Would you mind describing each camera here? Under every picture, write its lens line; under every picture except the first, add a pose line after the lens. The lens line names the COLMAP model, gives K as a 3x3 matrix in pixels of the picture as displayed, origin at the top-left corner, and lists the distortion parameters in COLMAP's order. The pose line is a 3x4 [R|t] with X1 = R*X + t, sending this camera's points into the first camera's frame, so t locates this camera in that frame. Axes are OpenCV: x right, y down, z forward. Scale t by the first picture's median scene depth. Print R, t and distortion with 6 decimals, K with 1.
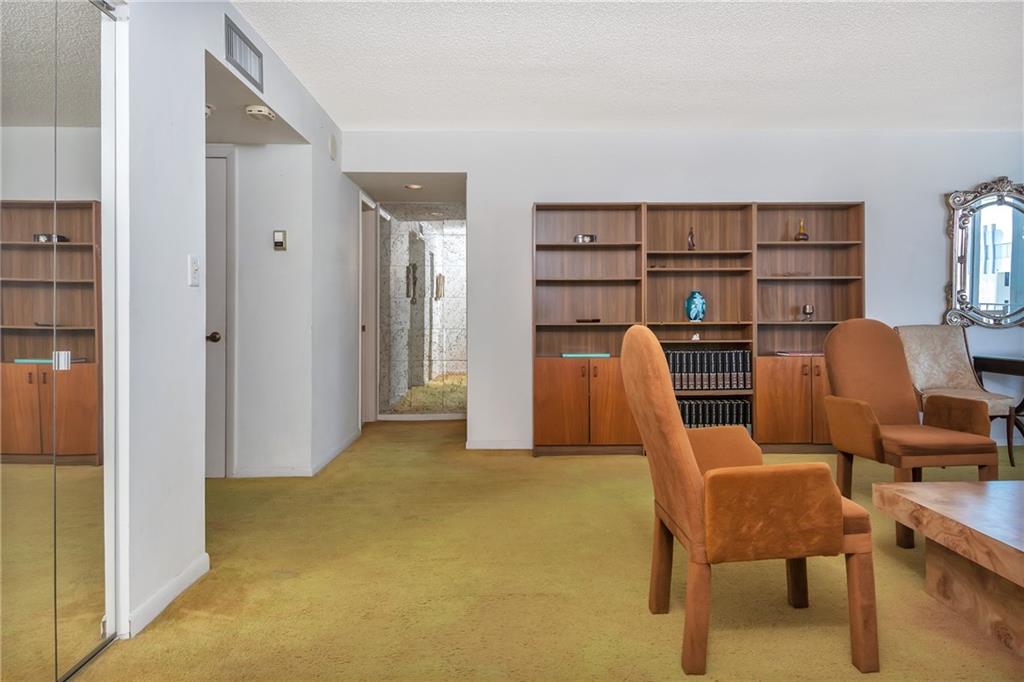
lens RADIAL K [[670.0, 0, 524.7], [0, 670.0, 318.9], [0, 0, 1]] dist [0.072854, -0.073981]
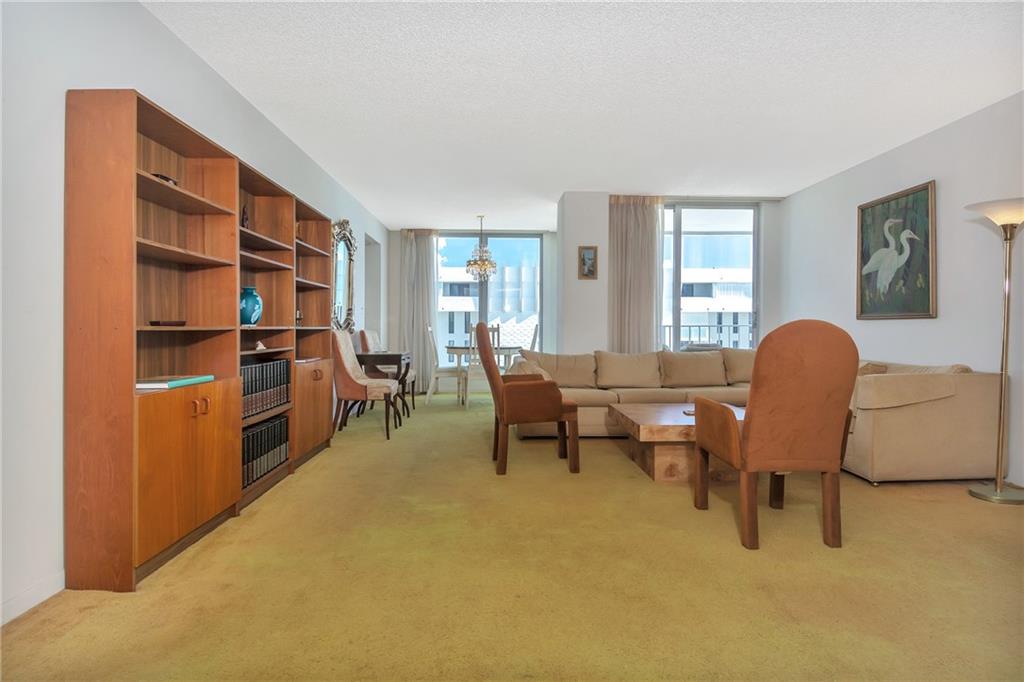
lens RADIAL K [[547.4, 0, 495.1], [0, 547.4, 327.0], [0, 0, 1]] dist [0.033725, -0.033326]
pose [[0.039566, 0.006064, 0.999199, -0.389230], [-0.008732, 0.999945, -0.005723, 0.006057], [-0.999179, -0.008499, 0.039617, 0.691977]]
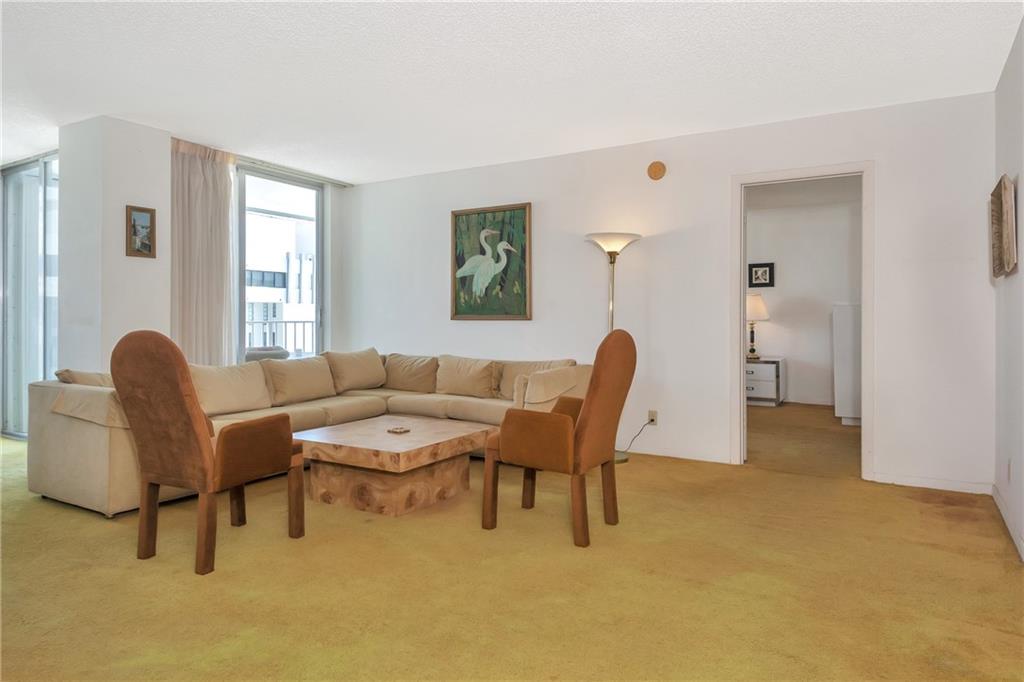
lens RADIAL K [[670.0, 0, 524.7], [0, 670.0, 318.9], [0, 0, 1]] dist [0.072854, -0.073981]
pose [[-0.831782, 0.003885, 0.555089, -0.200532], [-0.000630, 0.999968, -0.007942, -0.009489], [-0.555102, -0.006956, -0.831753, 1.030245]]
